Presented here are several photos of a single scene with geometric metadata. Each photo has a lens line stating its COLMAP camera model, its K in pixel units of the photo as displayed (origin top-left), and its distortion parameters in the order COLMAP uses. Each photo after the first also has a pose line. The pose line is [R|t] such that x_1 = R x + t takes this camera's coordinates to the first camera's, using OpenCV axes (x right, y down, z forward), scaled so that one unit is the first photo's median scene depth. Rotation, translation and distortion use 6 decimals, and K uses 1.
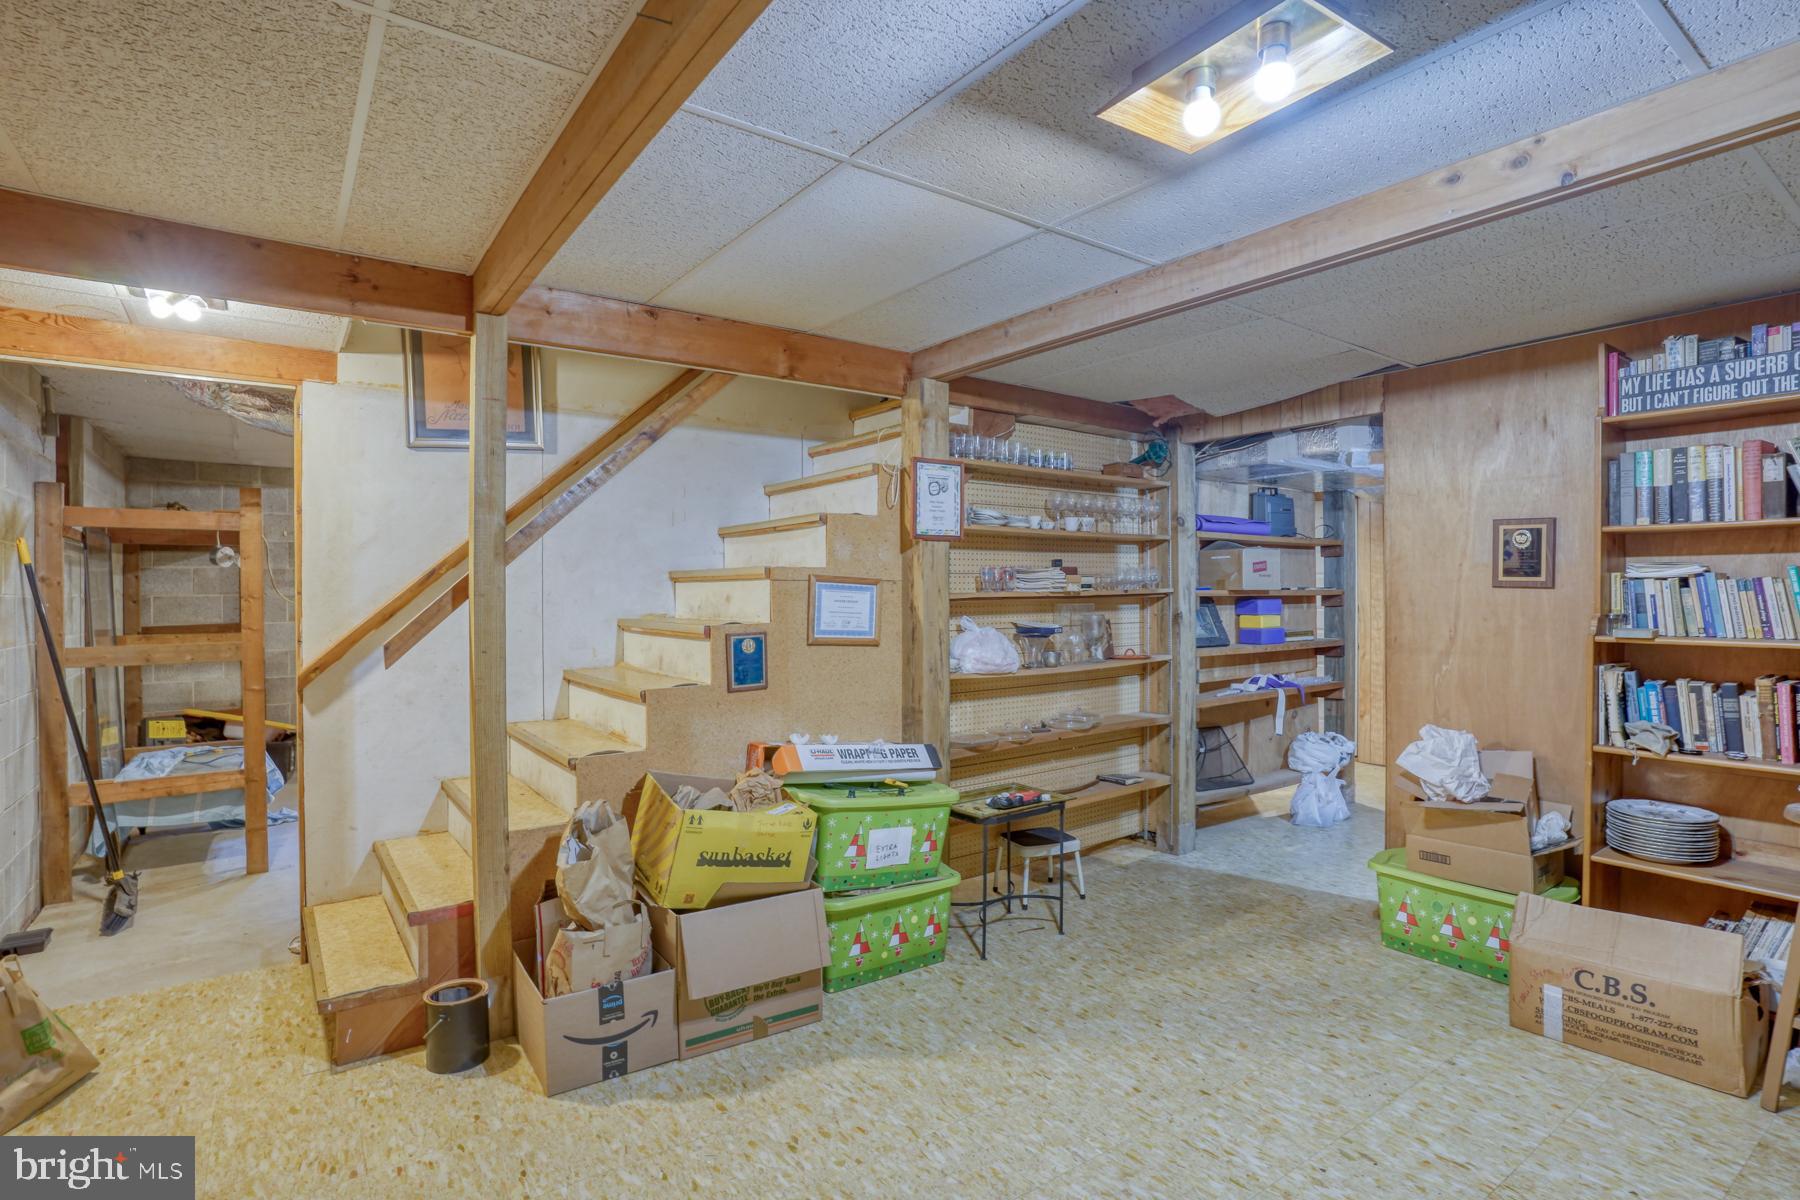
lens RADIAL K [[874.8, 0, 905.3], [0, 874.8, 597.4], [0, 0, 1]] dist [-0.080808, 0.036346]
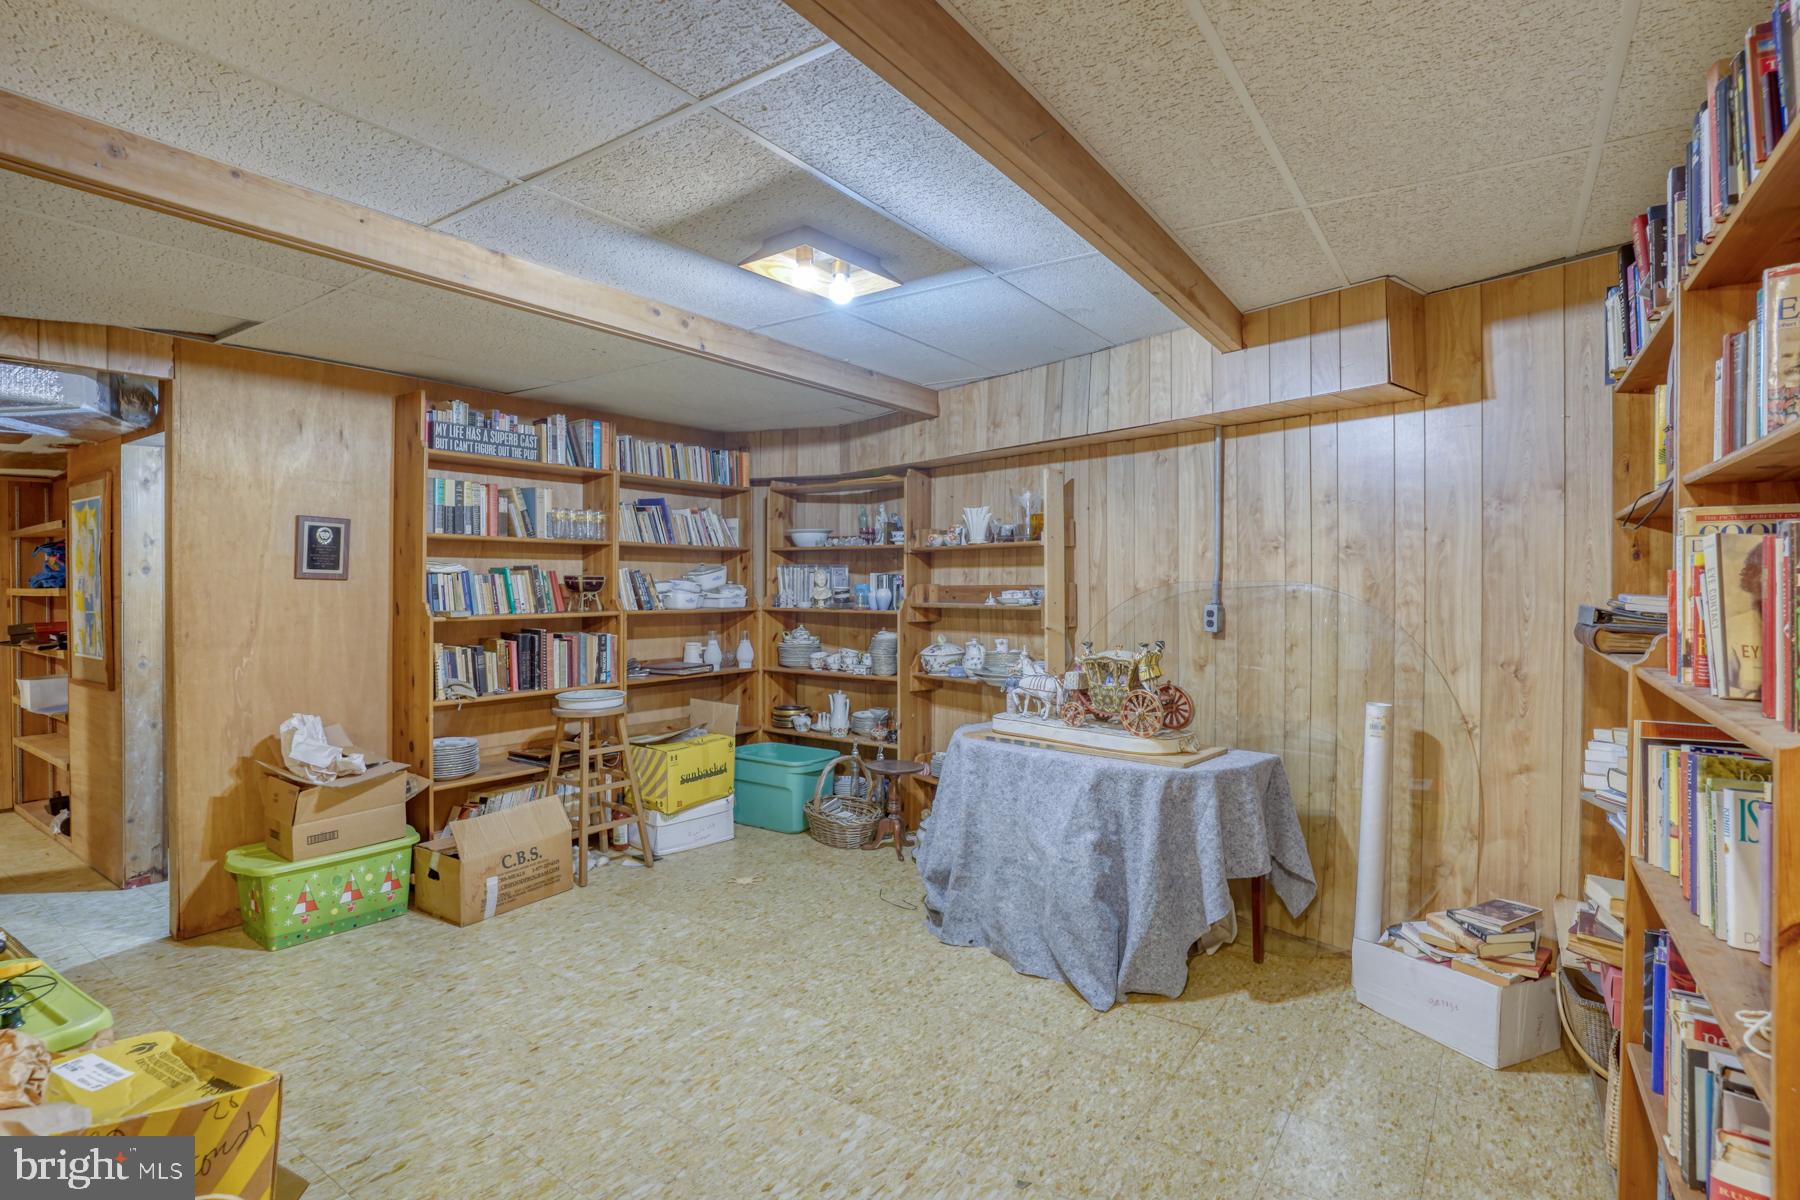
lens RADIAL K [[874.8, 0, 905.3], [0, 874.8, 597.4], [0, 0, 1]] dist [-0.080808, 0.036346]
pose [[-0.317652, -0.012931, 0.948119, -0.660327], [0.003524, 0.999884, 0.014818, -0.001724], [-0.948201, 0.008048, -0.317570, 0.730168]]
